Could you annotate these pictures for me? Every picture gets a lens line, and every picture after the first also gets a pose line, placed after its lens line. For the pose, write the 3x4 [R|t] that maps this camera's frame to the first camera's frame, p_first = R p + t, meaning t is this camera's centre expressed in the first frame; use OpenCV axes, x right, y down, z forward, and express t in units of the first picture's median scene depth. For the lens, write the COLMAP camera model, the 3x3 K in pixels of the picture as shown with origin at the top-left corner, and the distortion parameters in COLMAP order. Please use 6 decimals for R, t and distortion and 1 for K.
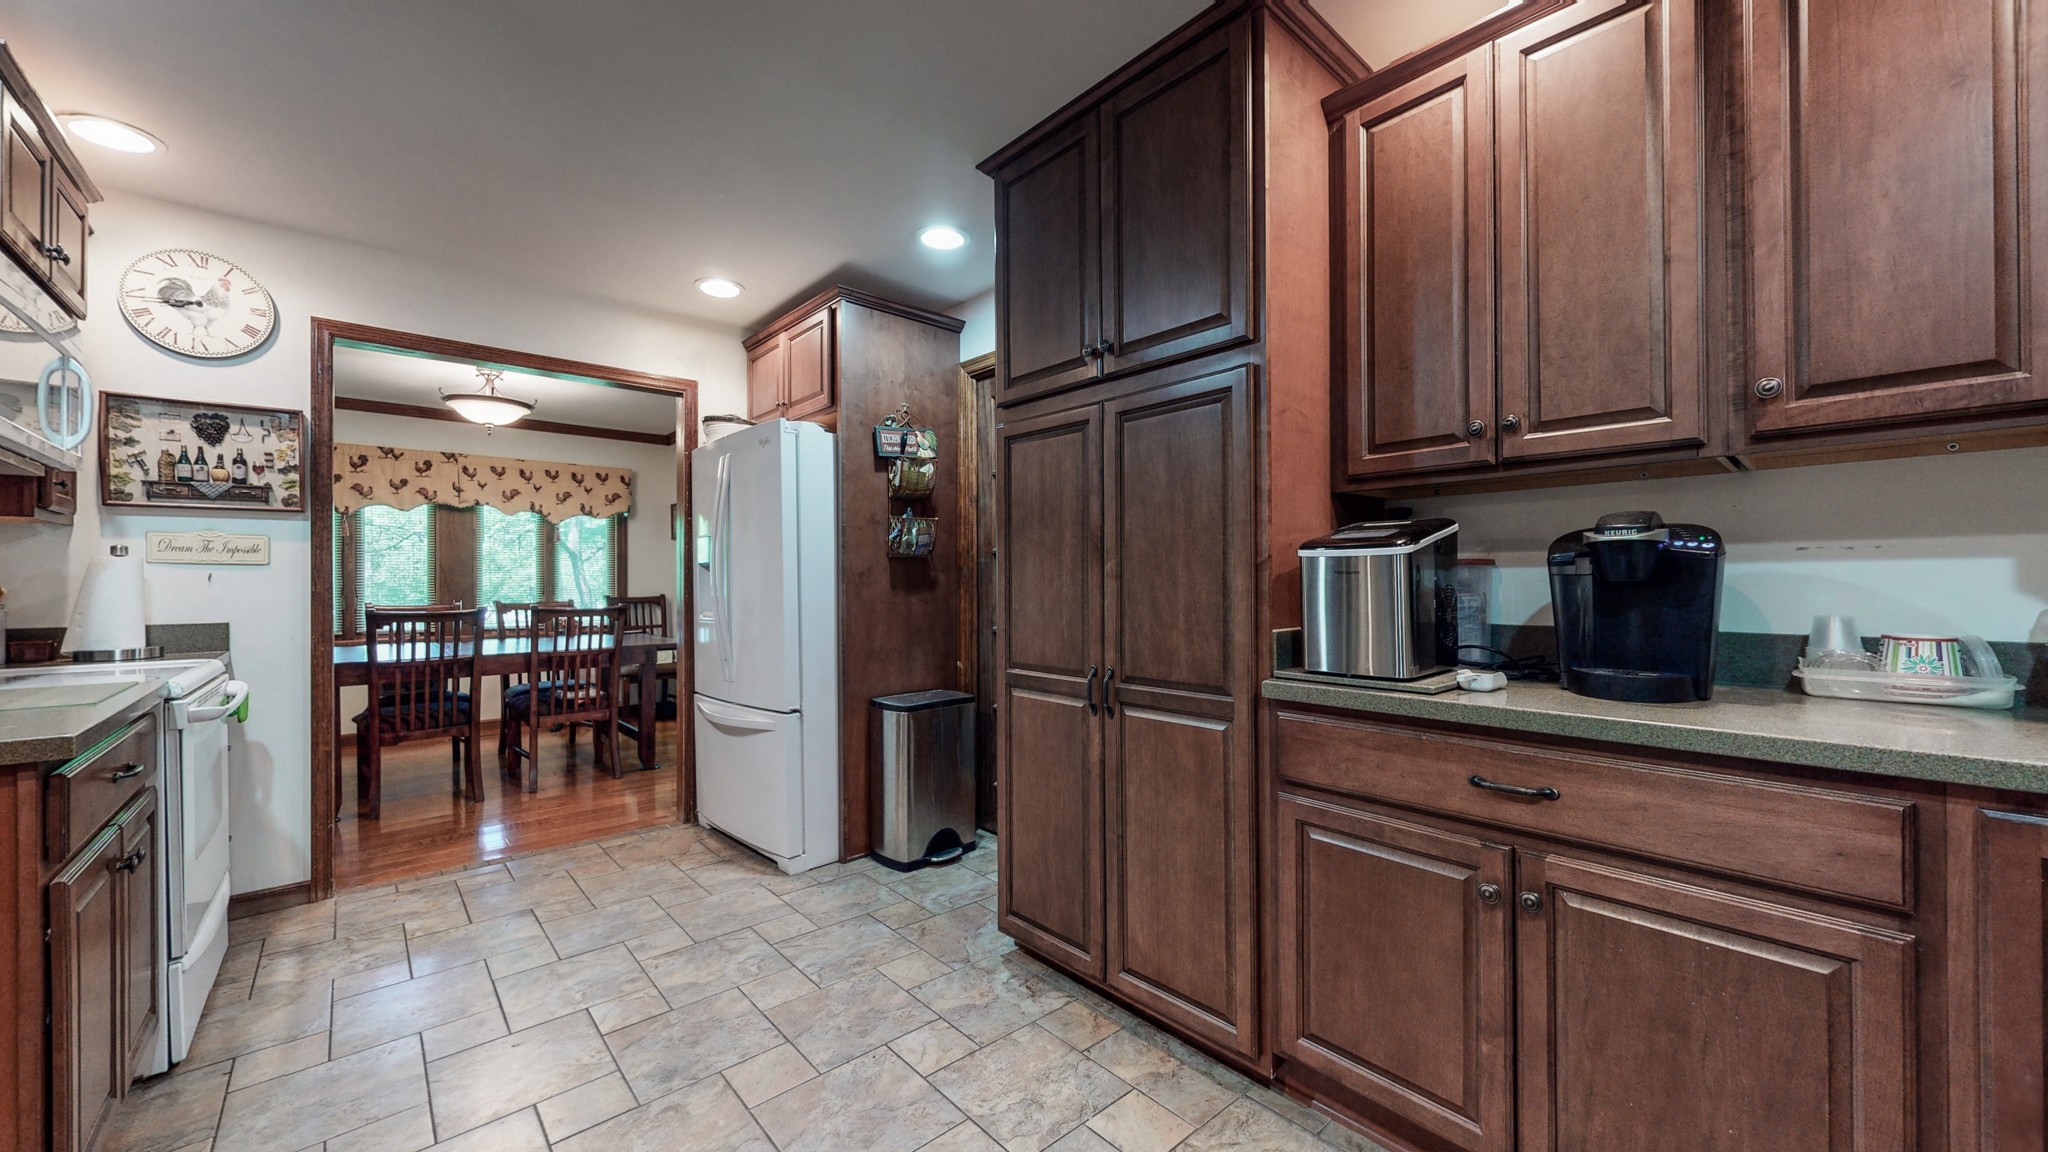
lens RADIAL K [[749.1, 0, 1024.3], [0, 749.1, 577.7], [0, 0, 1]] dist [-0.001063, 0.000089]
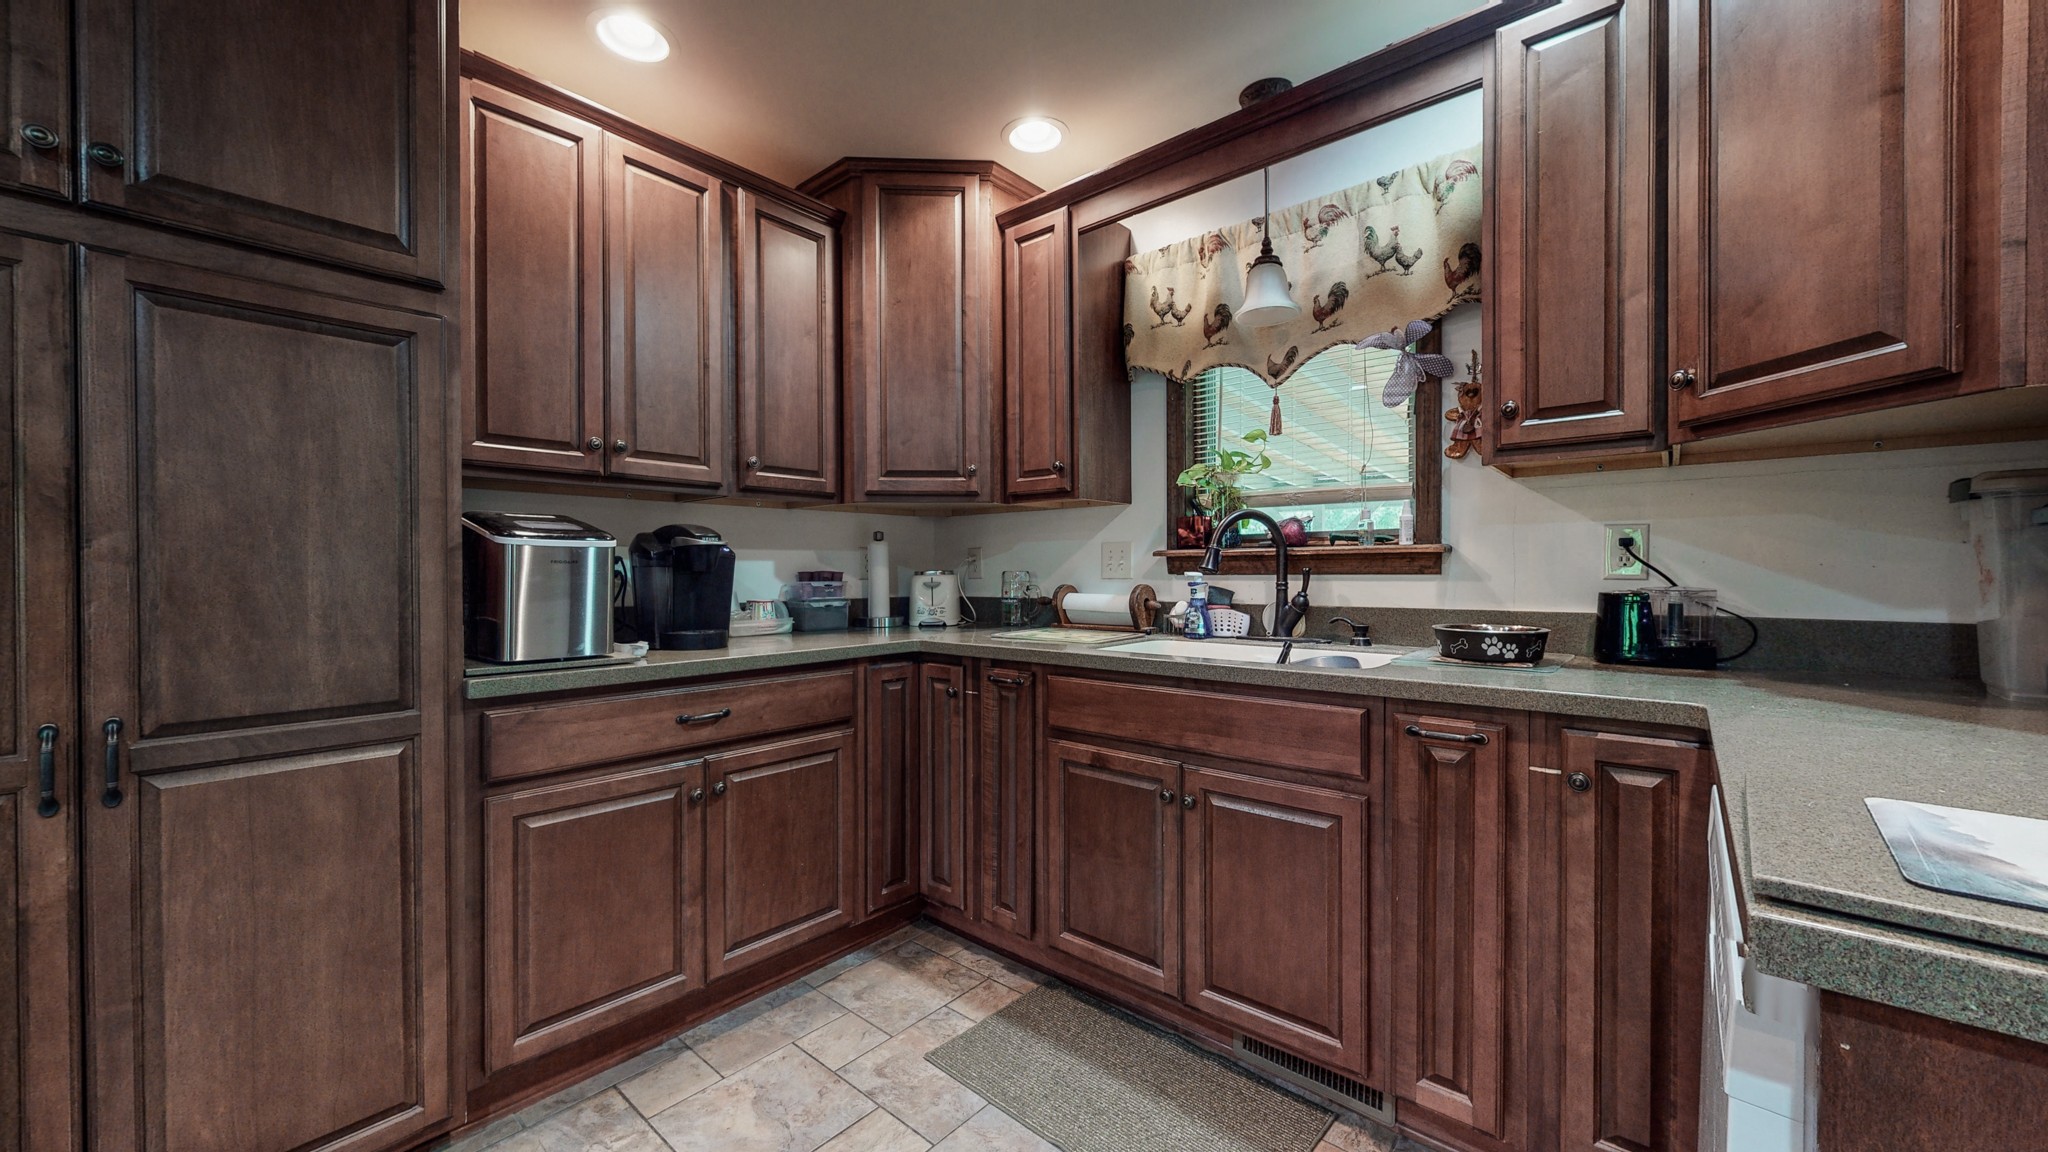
lens RADIAL K [[749.1, 0, 1024.3], [0, 749.1, 577.7], [0, 0, 1]] dist [-0.001063, 0.000089]
pose [[-0.125836, -0.002649, 0.992047, -0.684304], [-0.002349, 0.999994, 0.002372, 0.011059], [-0.992048, -0.002032, -0.125842, 0.475577]]
